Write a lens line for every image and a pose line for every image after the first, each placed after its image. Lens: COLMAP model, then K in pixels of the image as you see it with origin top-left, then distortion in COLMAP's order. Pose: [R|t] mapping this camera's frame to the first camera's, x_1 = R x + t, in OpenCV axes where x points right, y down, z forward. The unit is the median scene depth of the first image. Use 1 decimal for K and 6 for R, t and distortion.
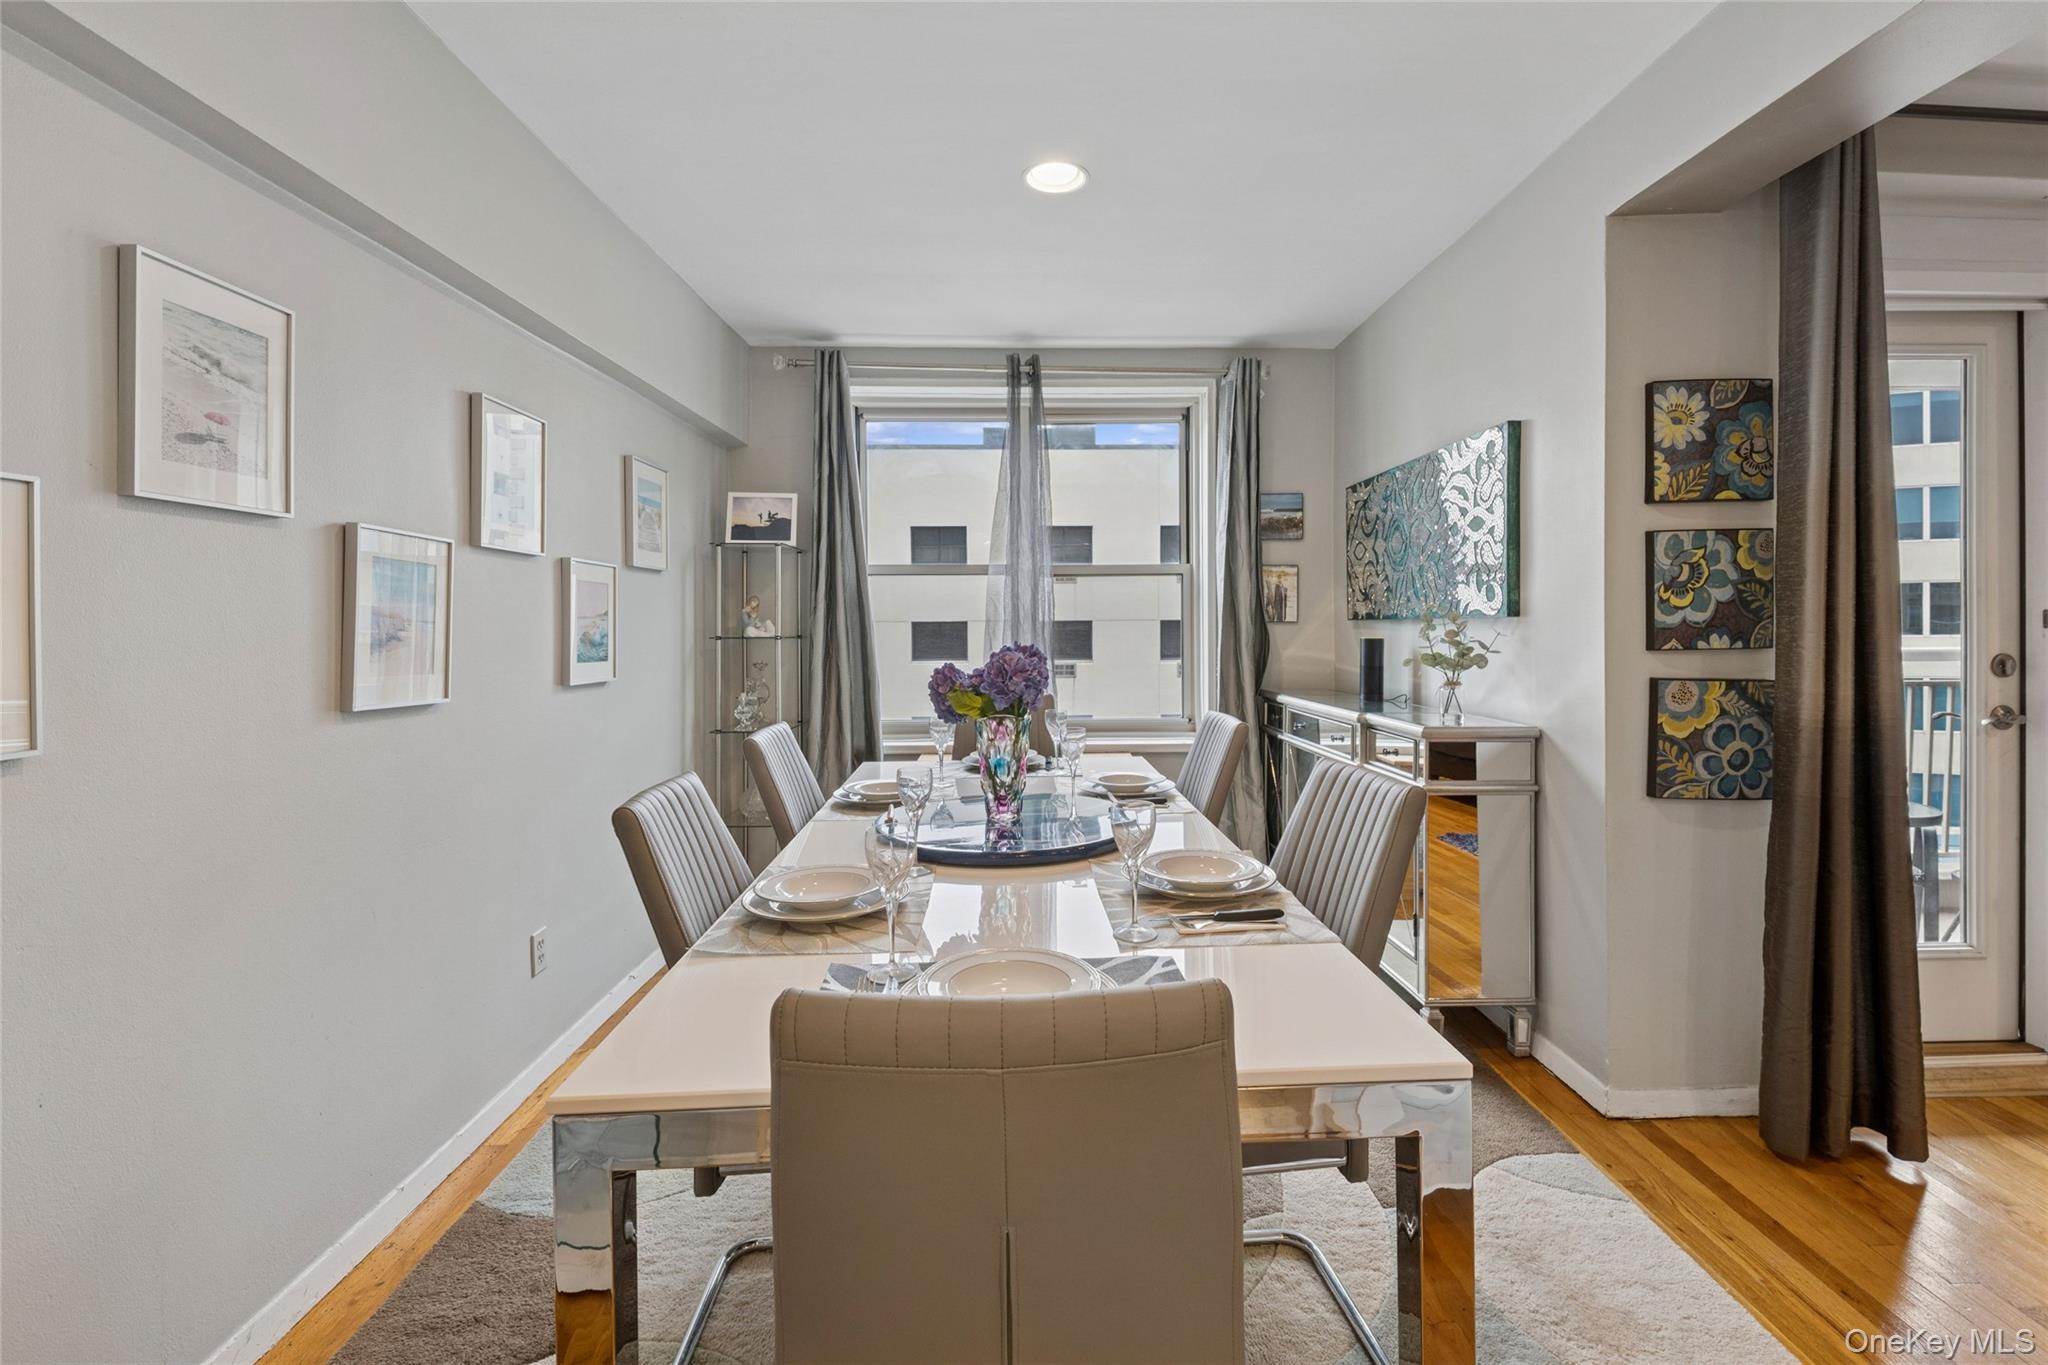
lens RADIAL K [[882.8, 0, 1060.4], [0, 882.8, 647.8], [0, 0, 1]] dist [0.041701, -0.024743]
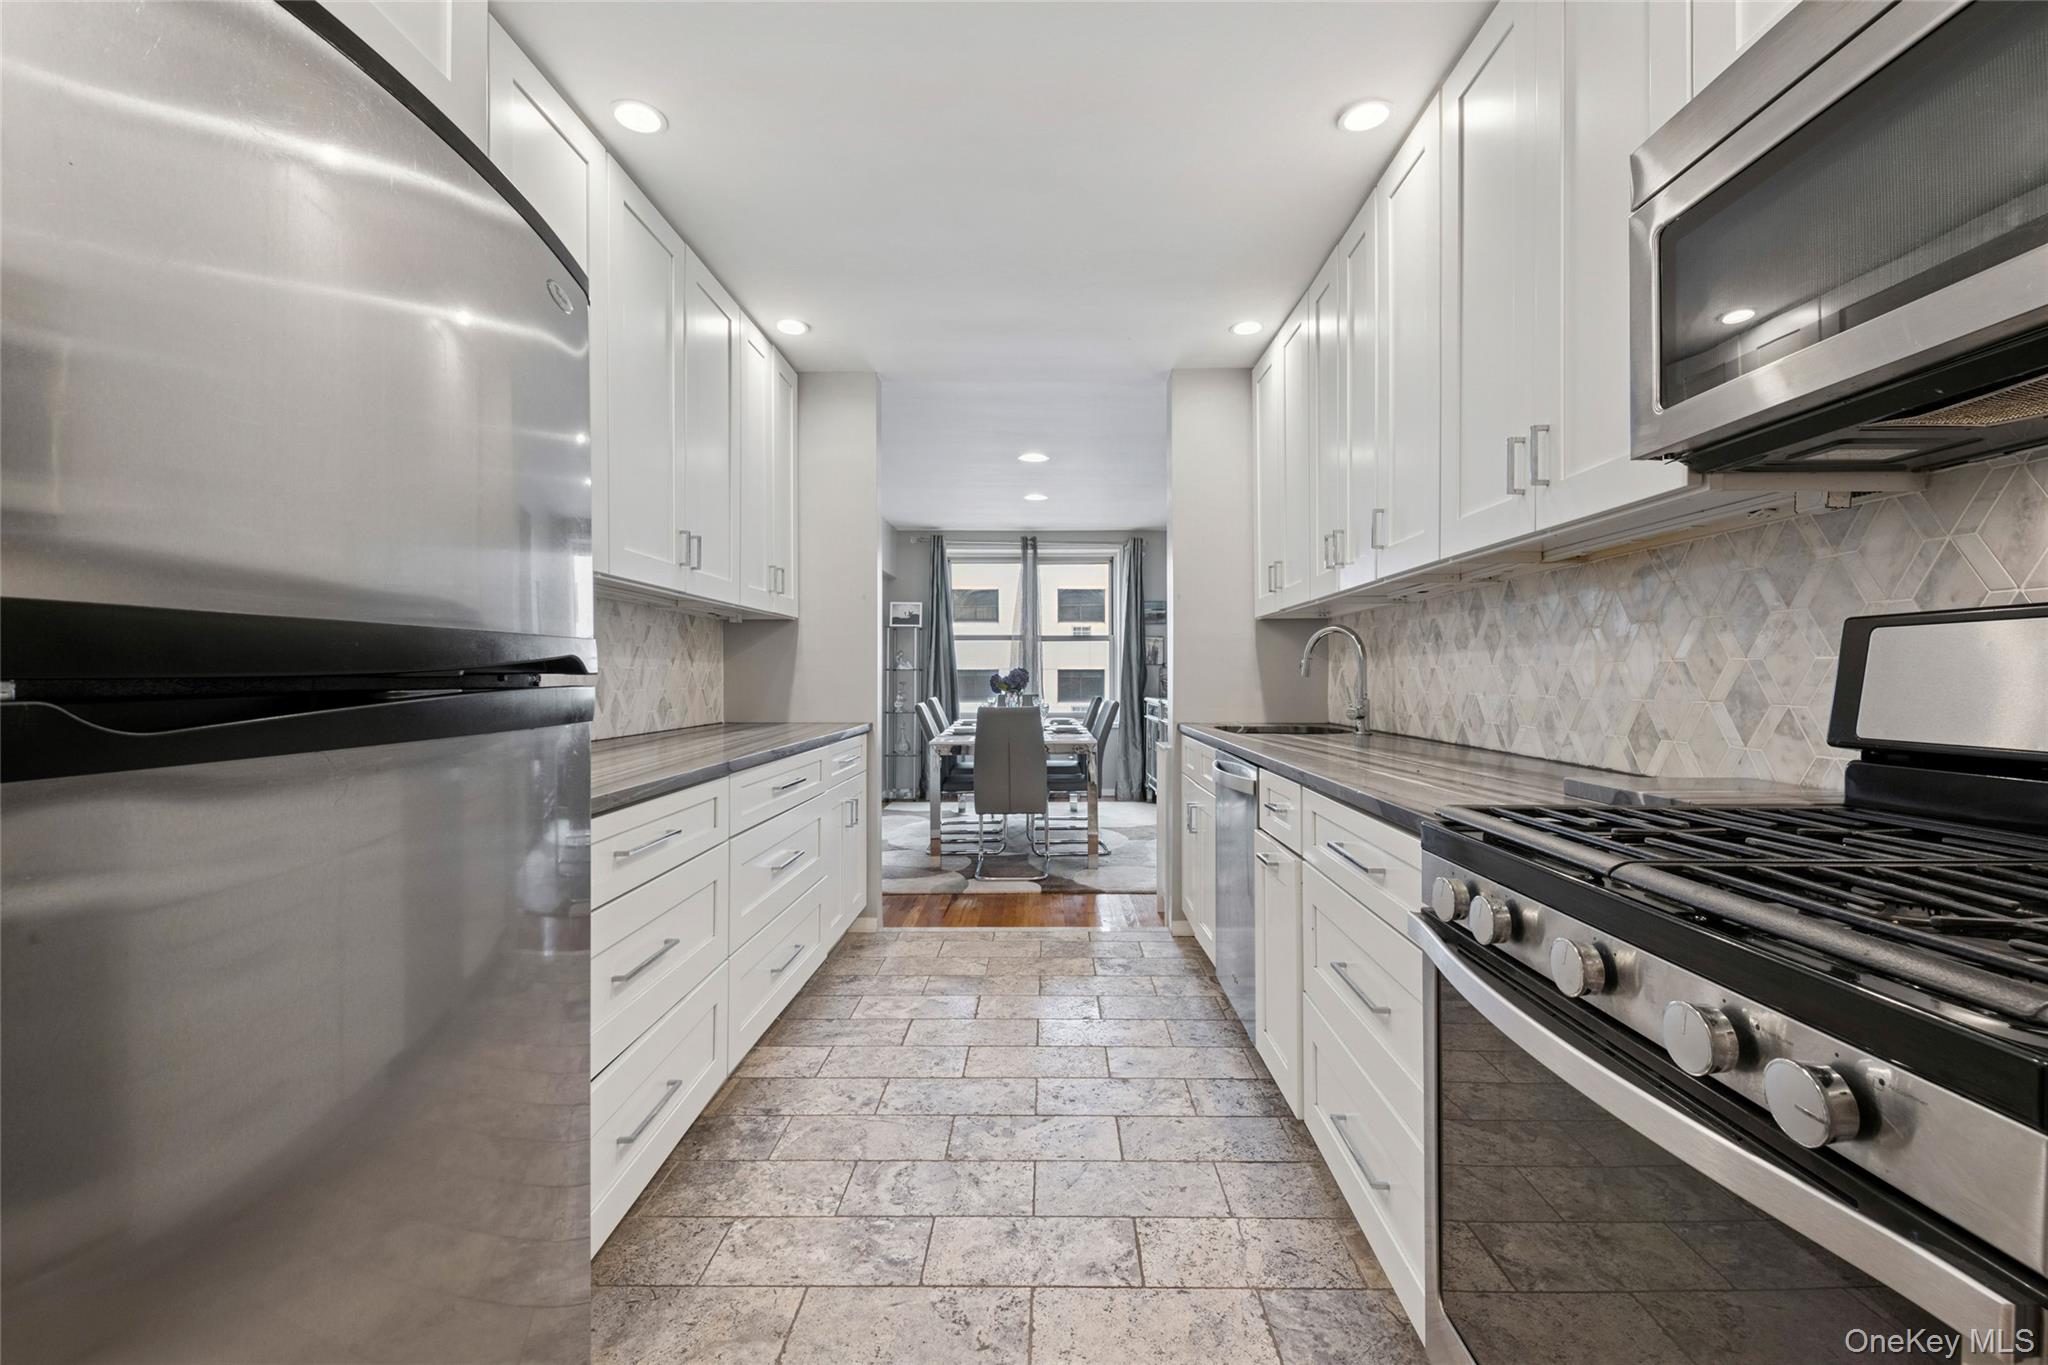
lens RADIAL K [[876.3, 0, 1031.2], [0, 876.3, 669.4], [0, 0, 1]] dist [0.040953, -0.024029]
pose [[0.997724, 0.006431, -0.067116, 0.107391], [-0.008929, 0.999276, -0.036974, 0.062398], [0.066829, 0.037489, 0.997060, -1.072916]]
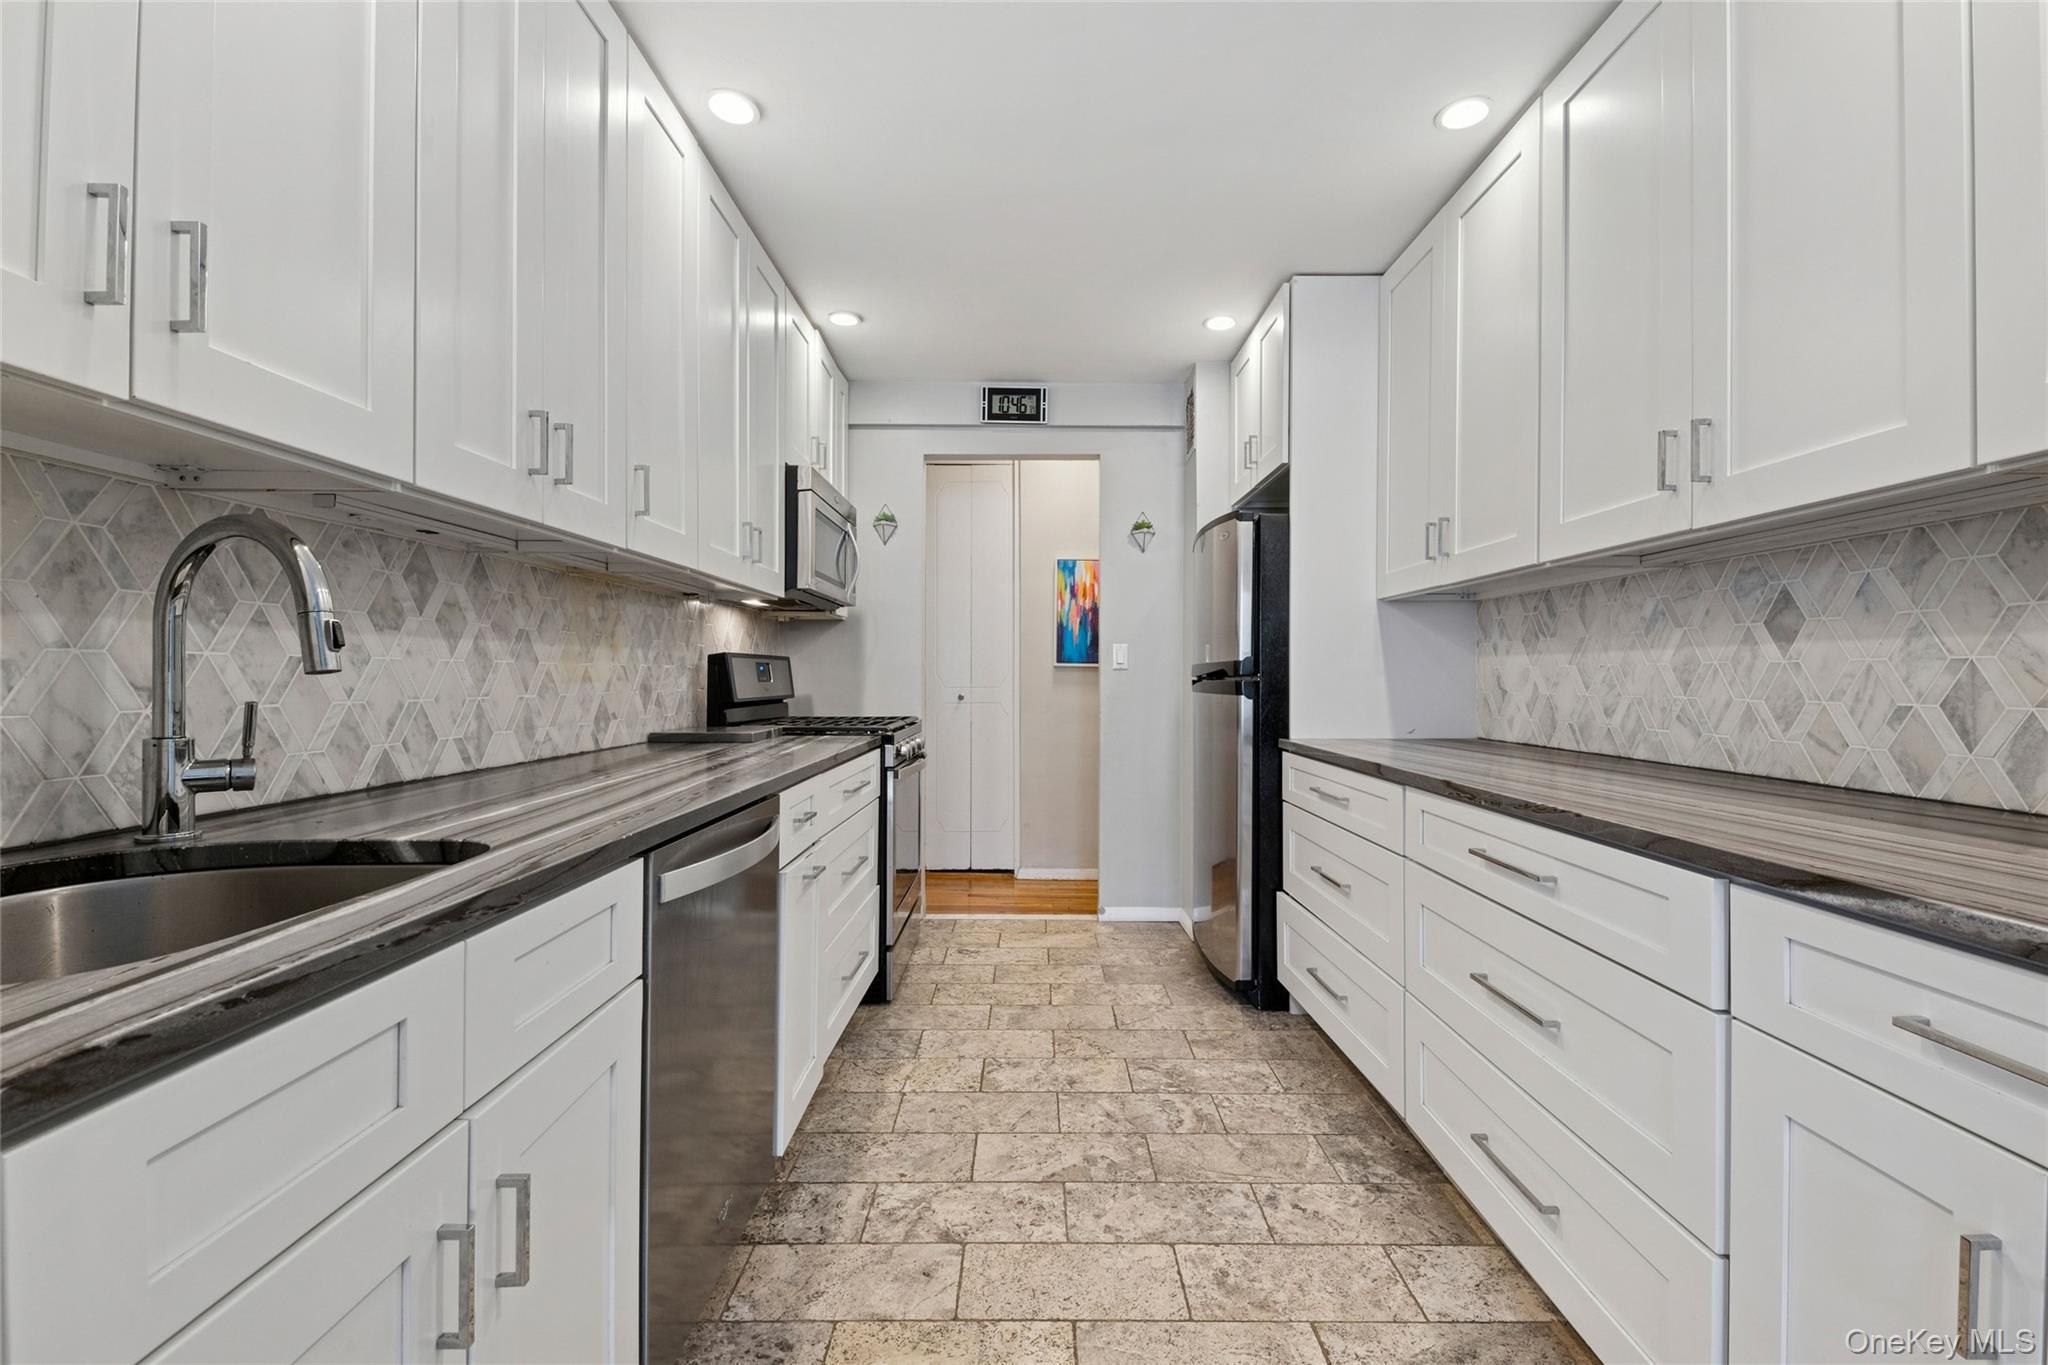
lens RADIAL K [[876.3, 0, 1031.2], [0, 876.3, 669.4], [0, 0, 1]] dist [0.040953, -0.024029]
pose [[-0.998913, 0.004788, 0.046367, -0.039184], [0.005770, 0.999761, 0.021077, -0.052722], [-0.046255, 0.021322, -0.998702, 2.879402]]
